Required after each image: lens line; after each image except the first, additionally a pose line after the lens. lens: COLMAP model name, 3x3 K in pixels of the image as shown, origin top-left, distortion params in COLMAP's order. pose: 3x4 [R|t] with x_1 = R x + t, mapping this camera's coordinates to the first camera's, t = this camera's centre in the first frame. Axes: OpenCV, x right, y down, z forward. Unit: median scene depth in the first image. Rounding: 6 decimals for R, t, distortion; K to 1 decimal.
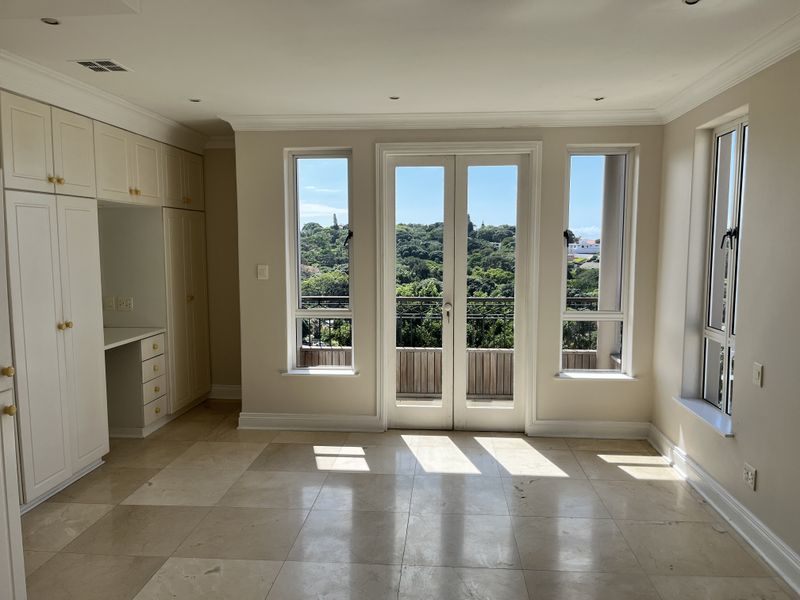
lens RADIAL K [[609.0, 0, 398.9], [0, 609.0, 312.2], [0, 0, 1]] dist [0.002861, -0.001734]
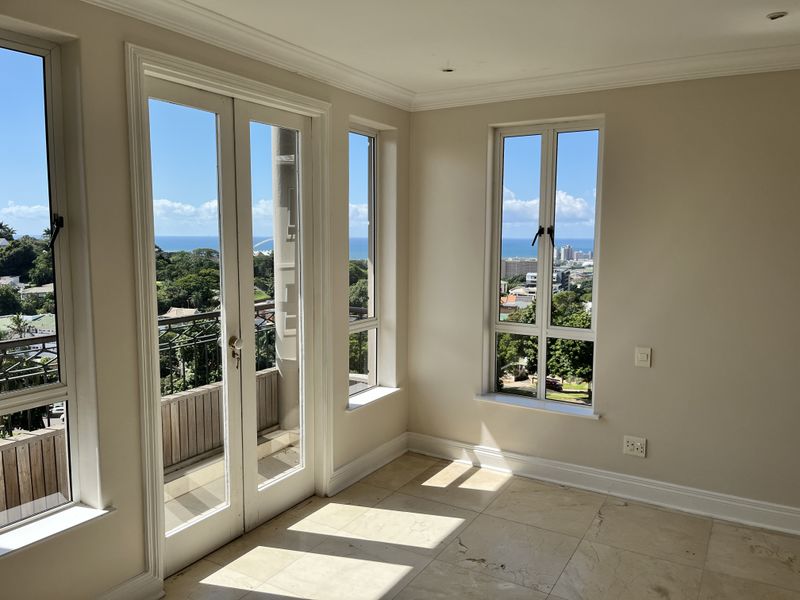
lens RADIAL K [[614.1, 0, 400.0], [0, 614.1, 300.0], [0, 0, 1]] dist [0.011865, 0.001006]
pose [[0.425952, -0.090628, 0.900195, -0.429267], [0.091774, 0.994166, 0.056664, -0.075316], [-0.900079, 0.058478, 0.431785, 0.606327]]
